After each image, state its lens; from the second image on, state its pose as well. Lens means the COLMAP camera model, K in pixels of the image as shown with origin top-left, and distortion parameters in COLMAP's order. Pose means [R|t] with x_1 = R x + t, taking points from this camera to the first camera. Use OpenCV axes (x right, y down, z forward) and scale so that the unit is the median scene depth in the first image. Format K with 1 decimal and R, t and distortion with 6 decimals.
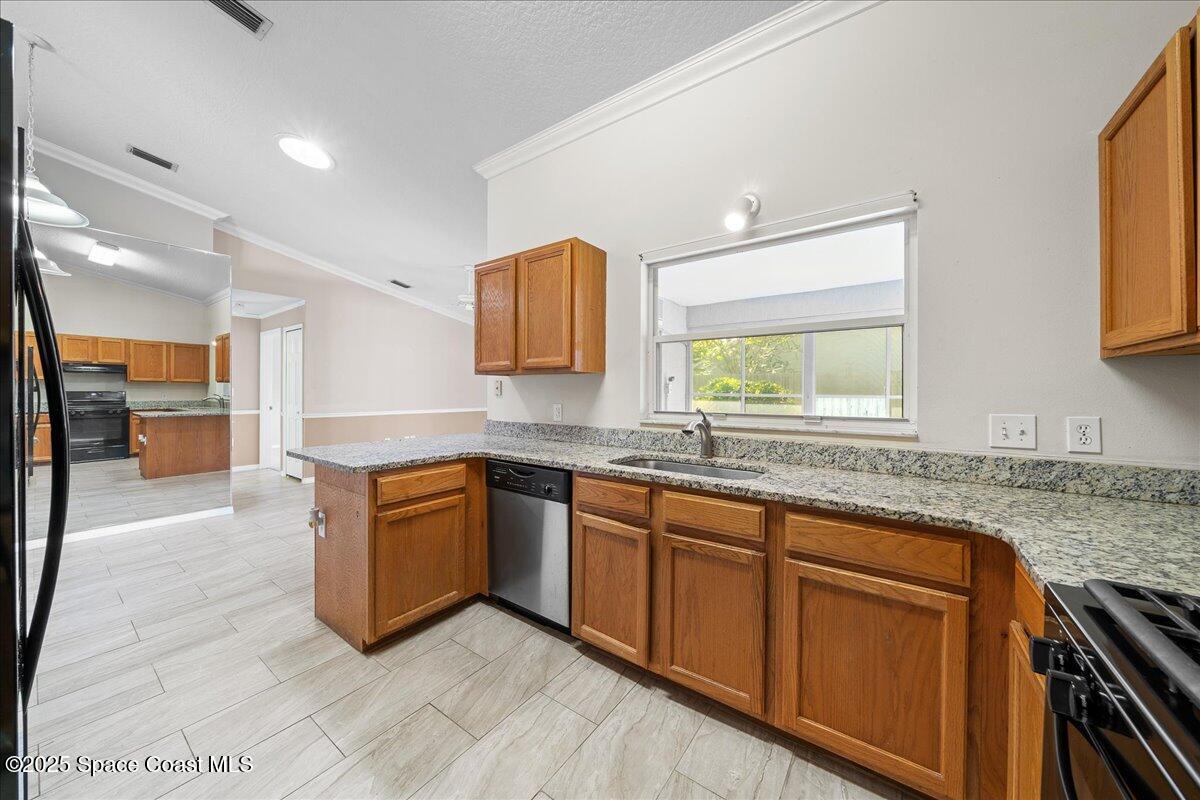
lens RADIAL K [[416.7, 0, 607.2], [0, 416.7, 394.2], [0, 0, 1]] dist [-0.001007, 0.000035]
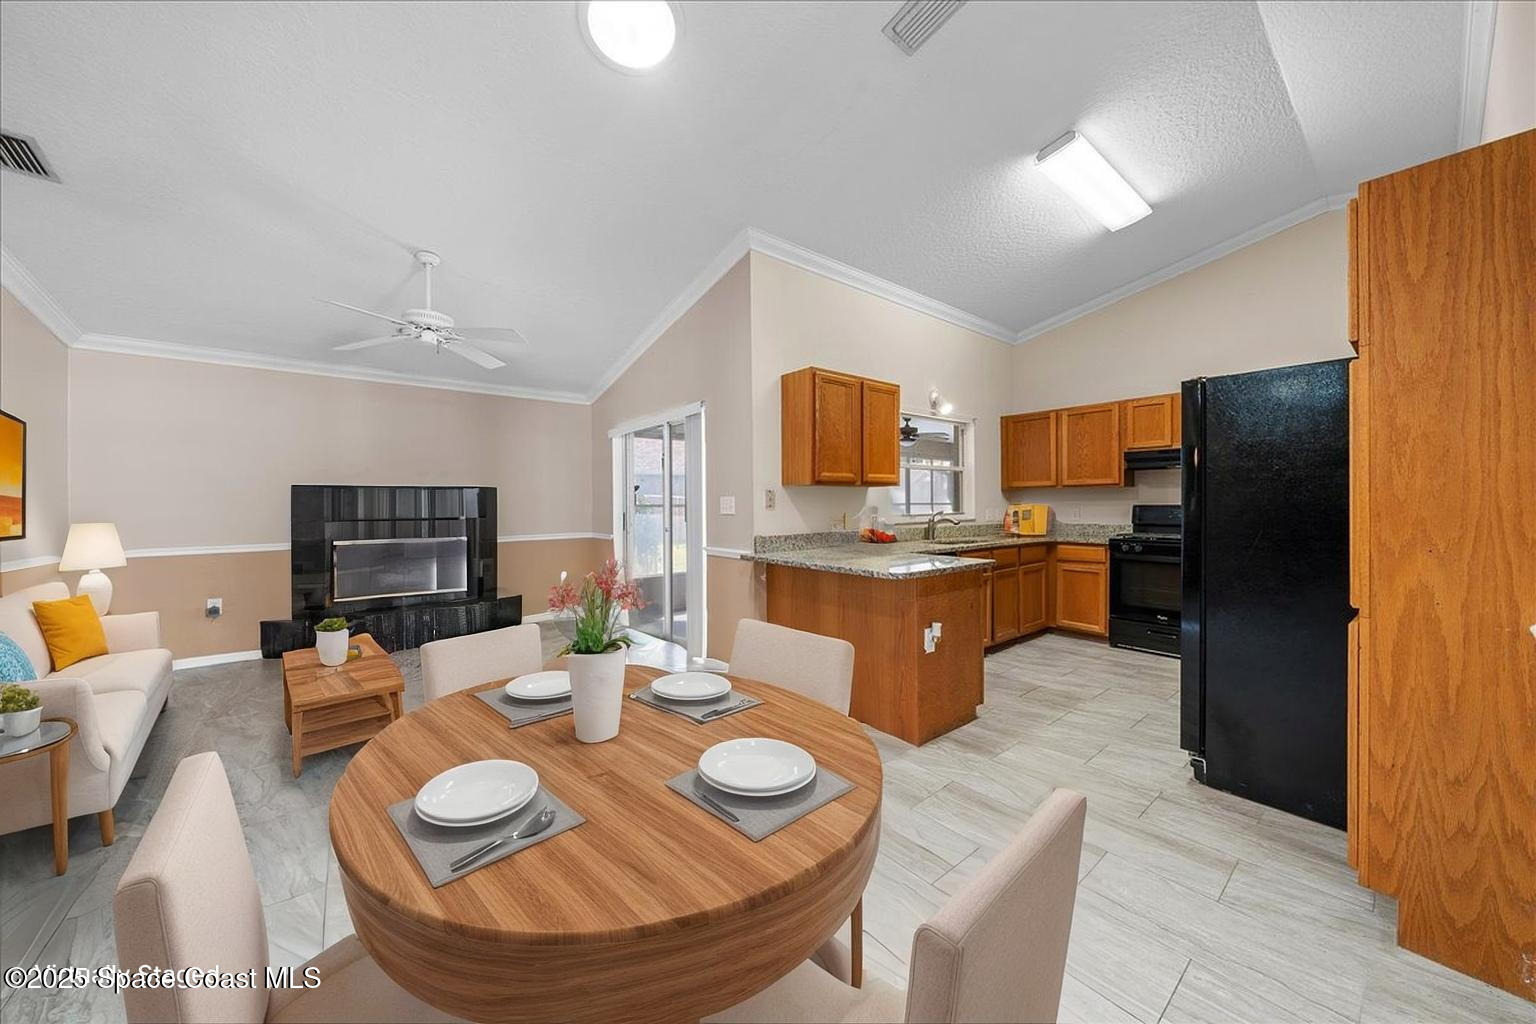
lens RADIAL K [[532.8, 0, 777.9], [0, 532.8, 507.3], [0, 0, 1]] dist [-0.000718, -0.000067]
pose [[0.260056, -0.013105, 0.965505, -1.583249], [0.008458, 0.999900, 0.011293, -0.010818], [-0.965557, 0.005230, 0.260141, 0.815402]]
